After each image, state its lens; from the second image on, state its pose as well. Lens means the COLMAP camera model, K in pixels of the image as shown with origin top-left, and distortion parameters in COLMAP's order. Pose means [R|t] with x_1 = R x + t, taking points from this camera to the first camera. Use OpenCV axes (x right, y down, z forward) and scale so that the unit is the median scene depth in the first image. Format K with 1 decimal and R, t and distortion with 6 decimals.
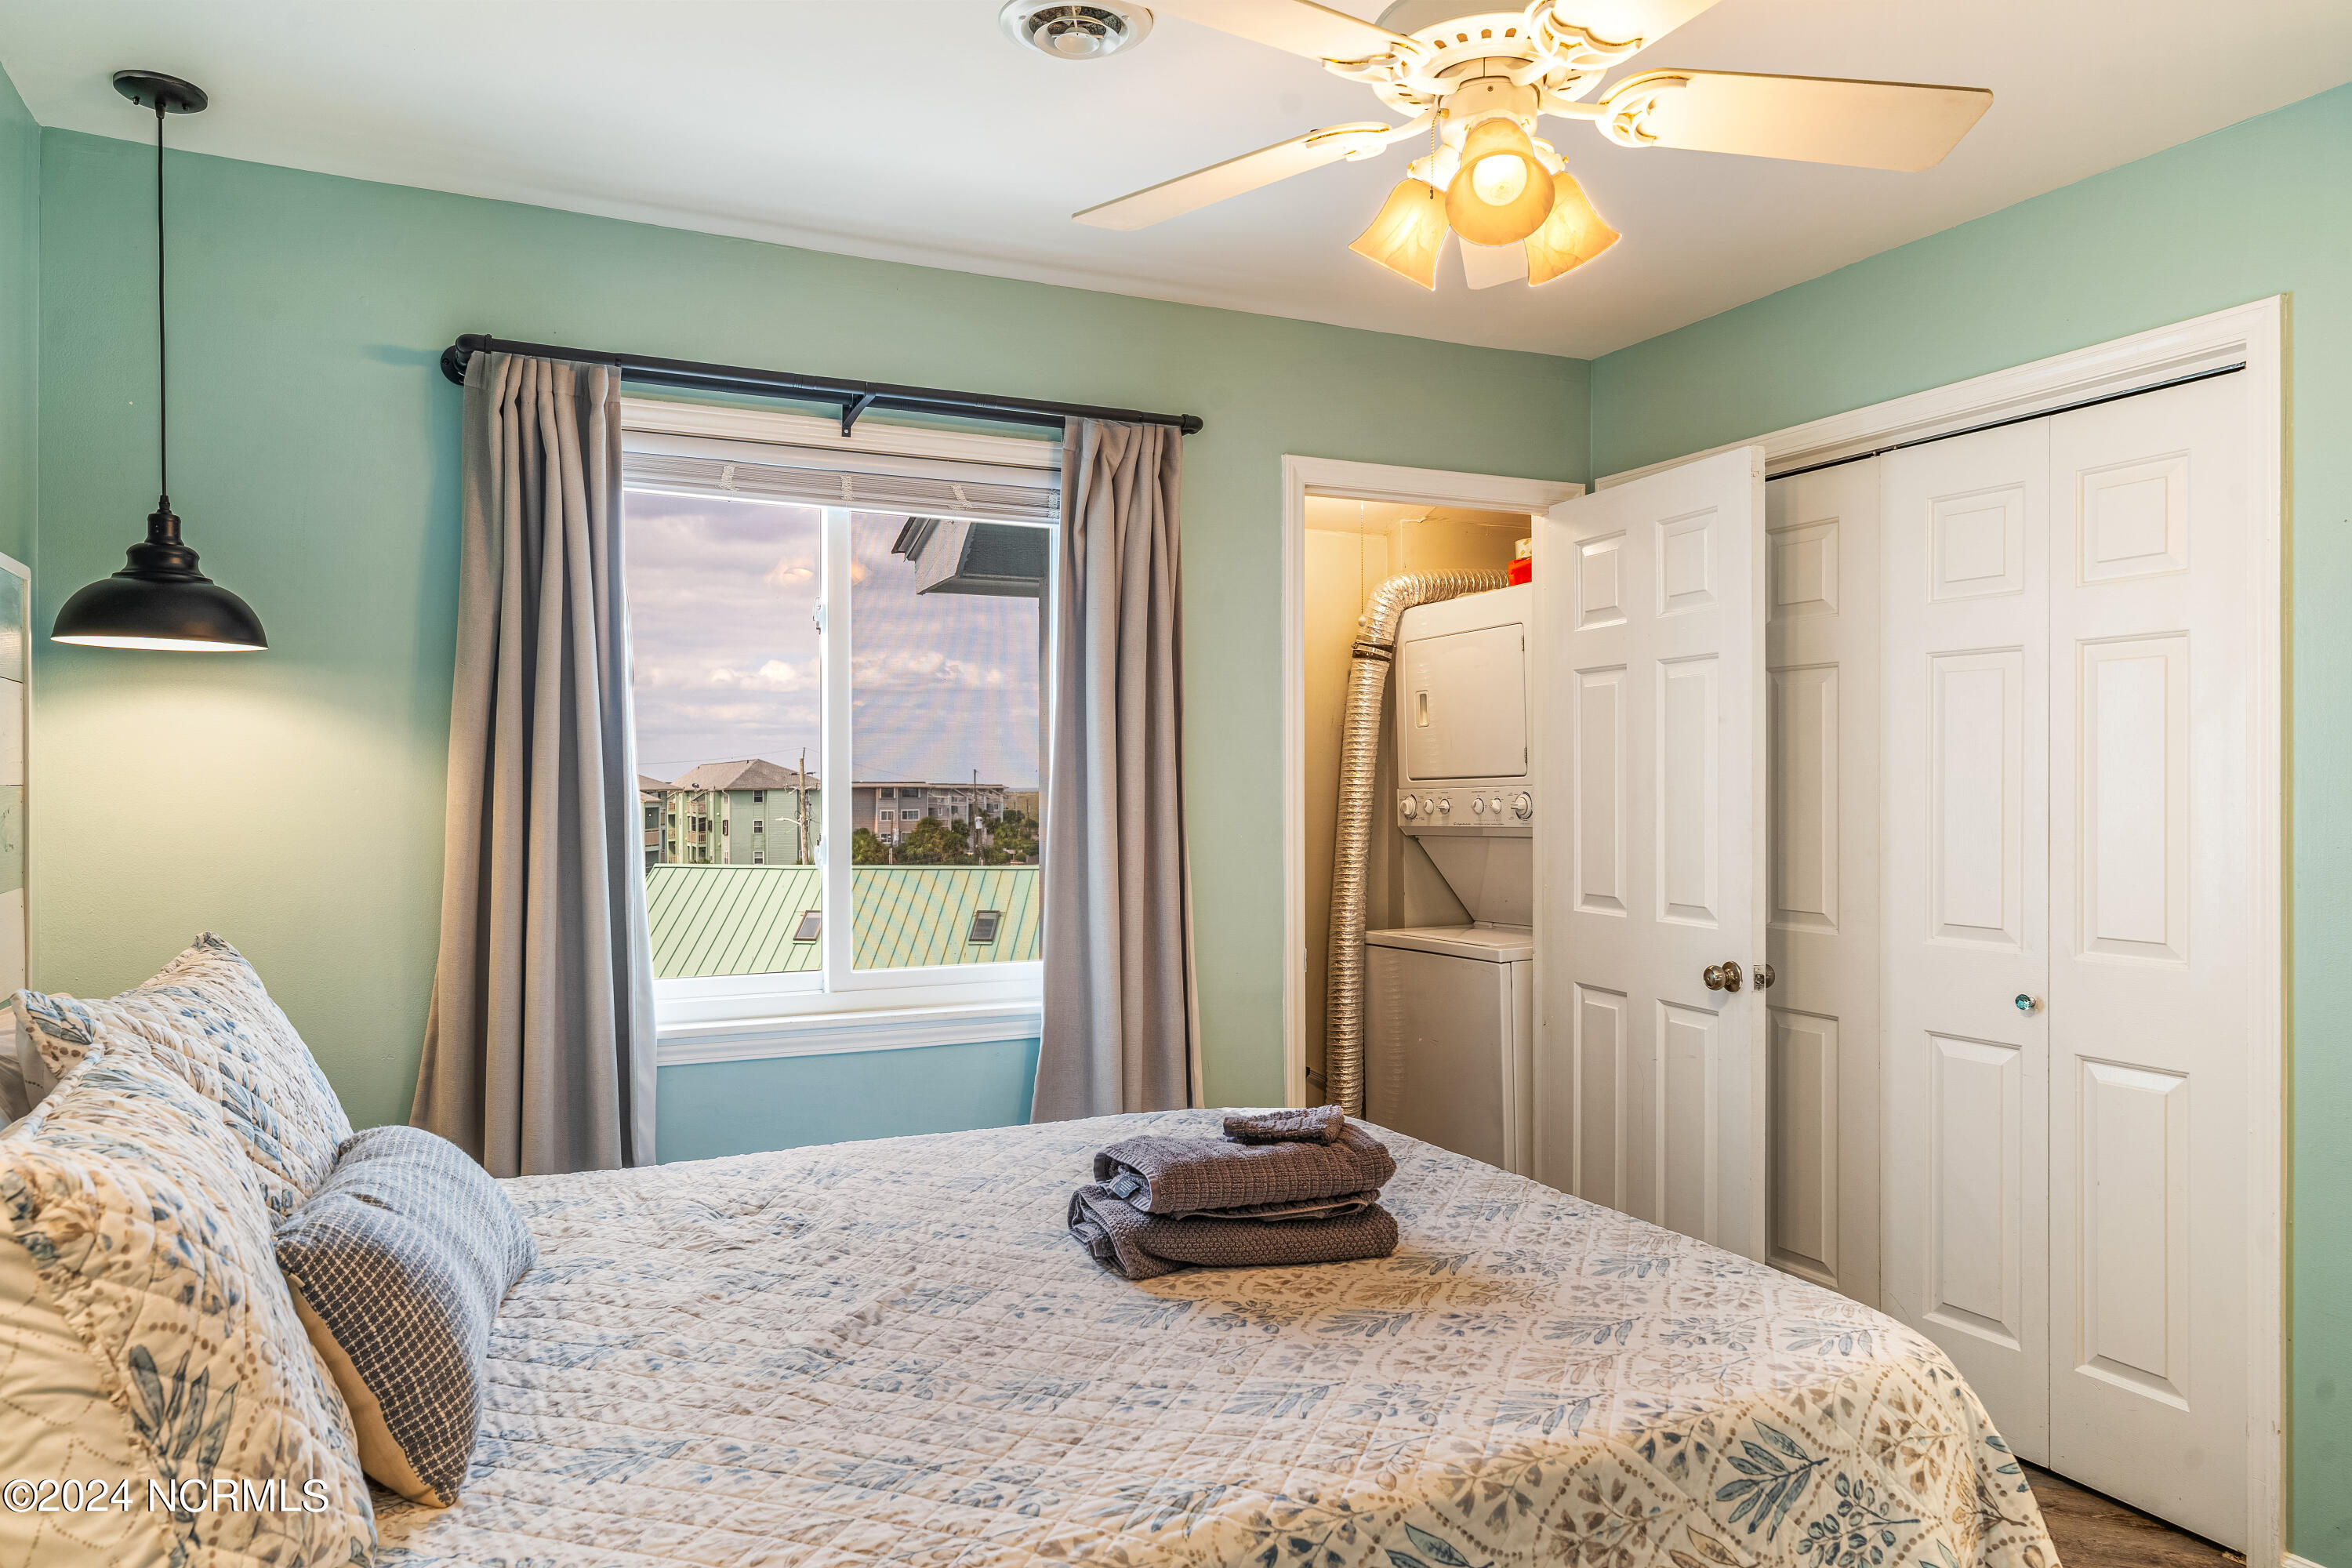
lens RADIAL K [[1571.9, 0, 1178.7], [0, 1571.9, 797.0], [0, 0, 1]] dist [0.007204, -0.003612]
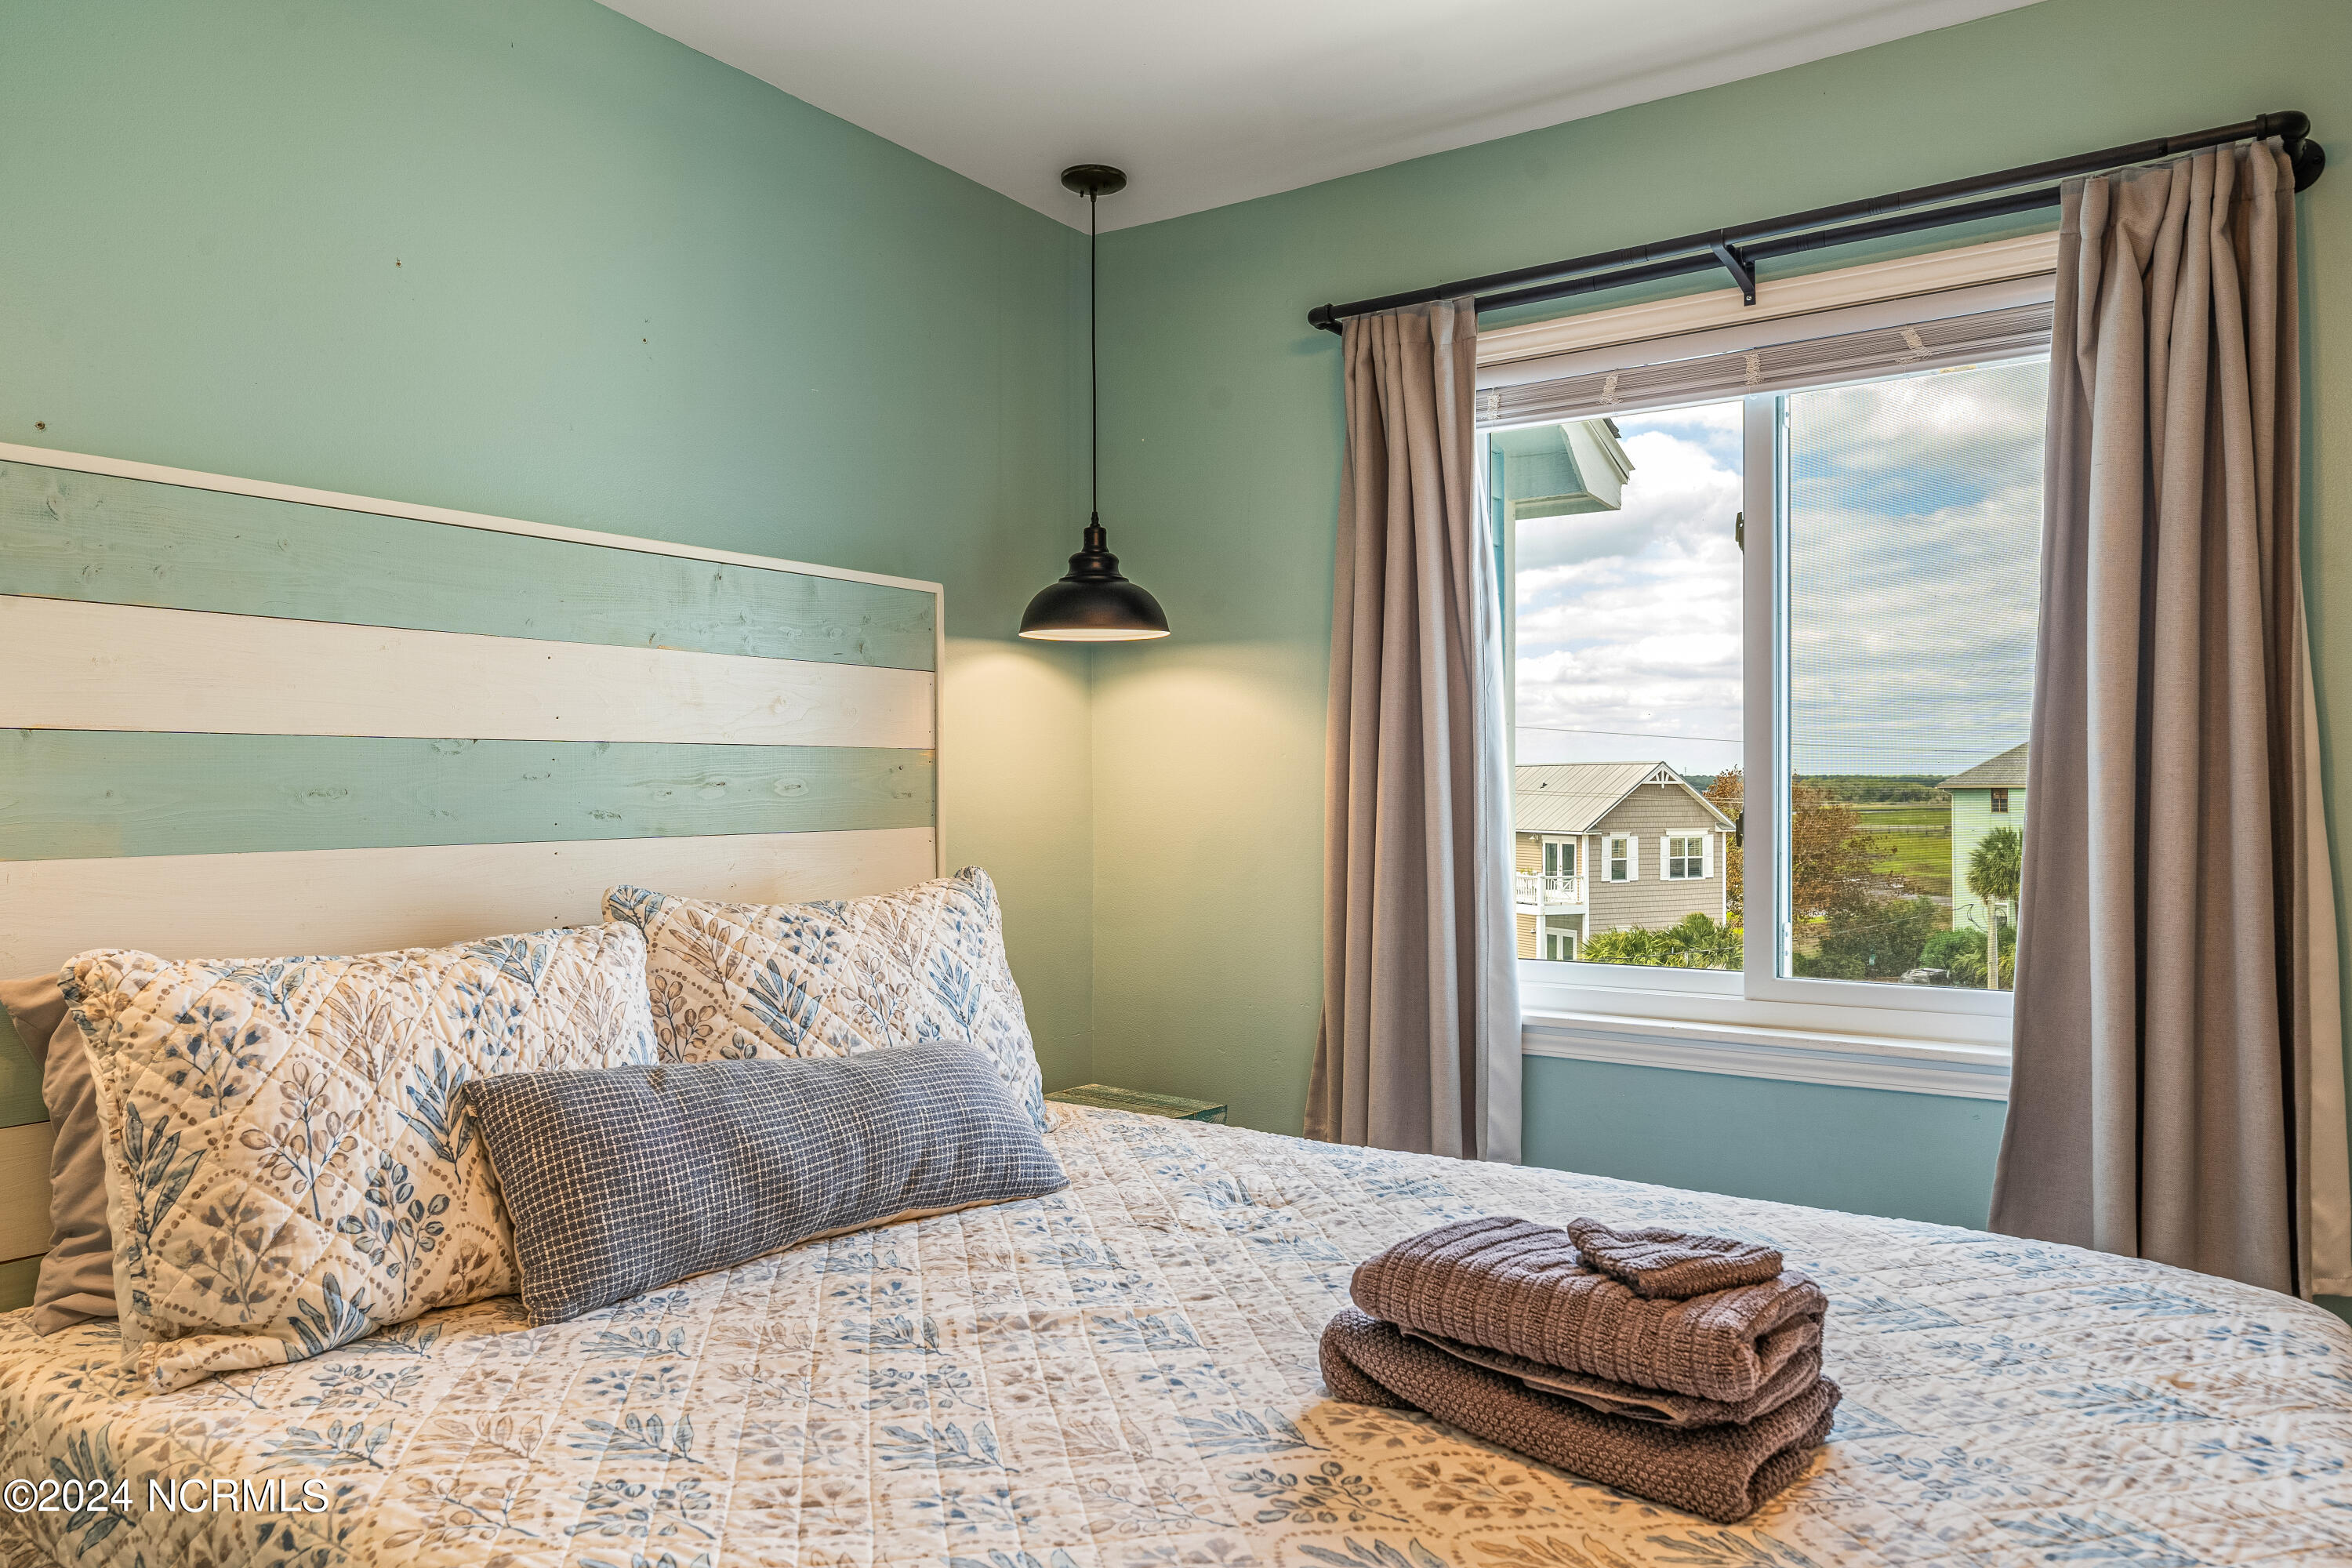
lens RADIAL K [[1571.9, 0, 1151.3], [0, 1571.9, 790.8], [0, 0, 1]] dist [0.007204, -0.003612]
pose [[0.491544, 0.002343, -0.870850, 0.556668], [-0.002551, 0.999996, 0.001250, 0.028417], [0.870849, 0.001607, 0.491548, 0.570796]]
